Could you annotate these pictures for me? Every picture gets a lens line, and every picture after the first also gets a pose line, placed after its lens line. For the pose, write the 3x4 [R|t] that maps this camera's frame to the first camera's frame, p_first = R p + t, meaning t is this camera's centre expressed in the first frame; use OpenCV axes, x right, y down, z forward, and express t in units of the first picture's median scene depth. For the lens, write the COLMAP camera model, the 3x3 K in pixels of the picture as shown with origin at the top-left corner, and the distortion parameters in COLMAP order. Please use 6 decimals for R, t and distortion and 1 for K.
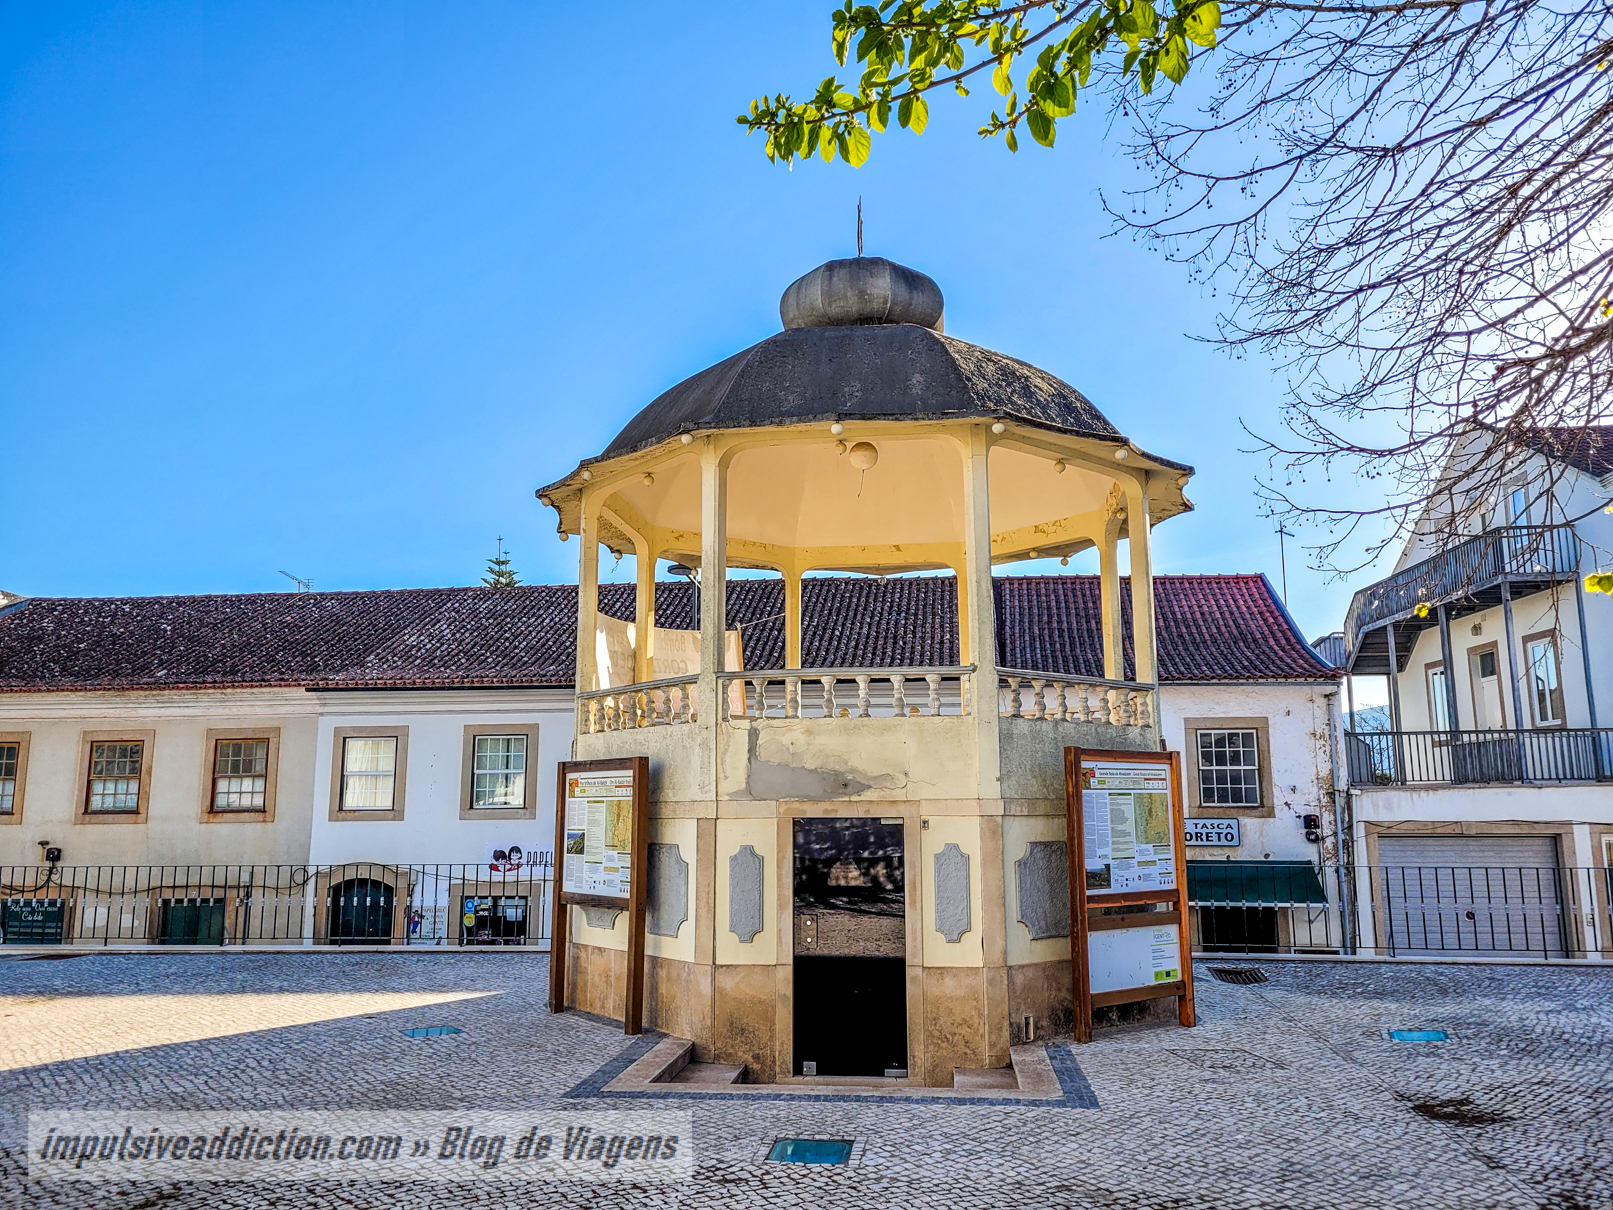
lens RADIAL K [[1210.6, 0, 819.6], [0, 1210.6, 599.9], [0, 0, 1]] dist [0.036571, 0.000416]
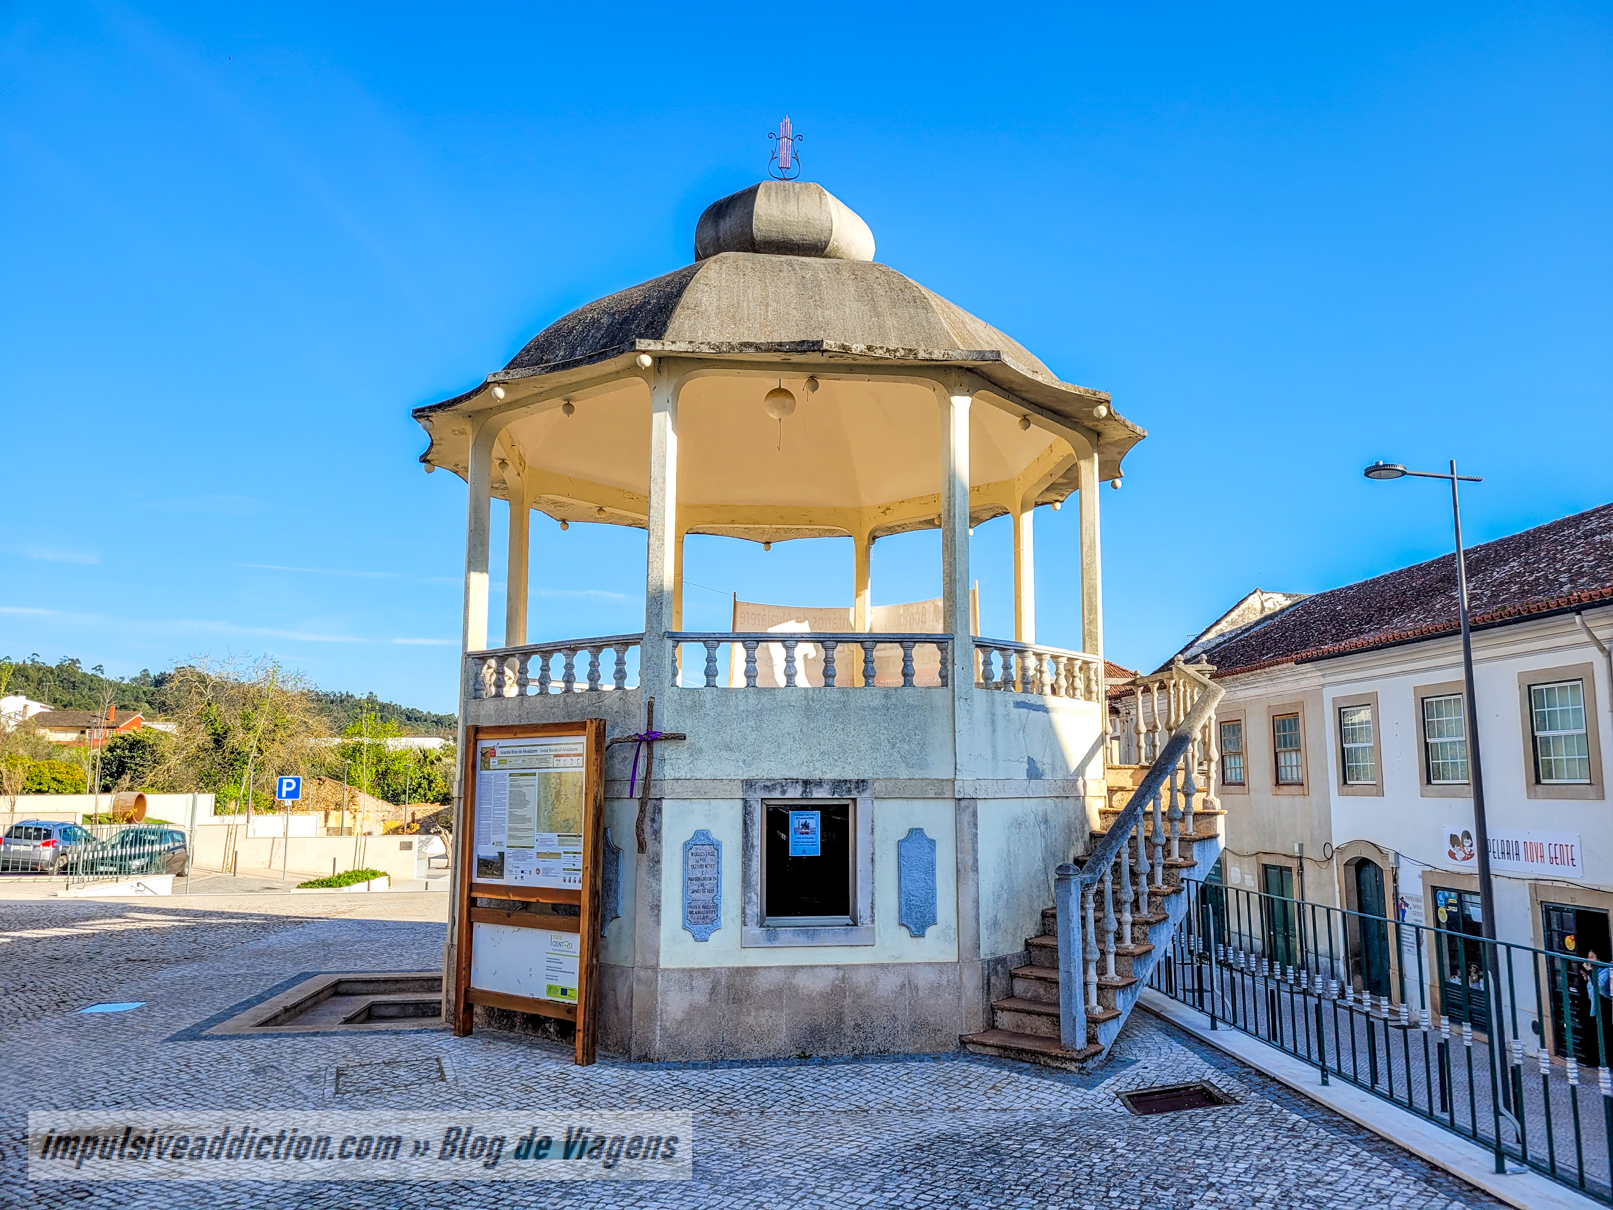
lens RADIAL K [[1210.6, 0, 820.3], [0, 1210.6, 608.5], [0, 0, 1]] dist [0.036571, 0.000416]
pose [[0.199836, -0.138003, -0.970062, 1.148684], [0.168490, 0.980124, -0.104725, 0.168937], [0.965234, -0.142518, 0.219116, 1.022873]]
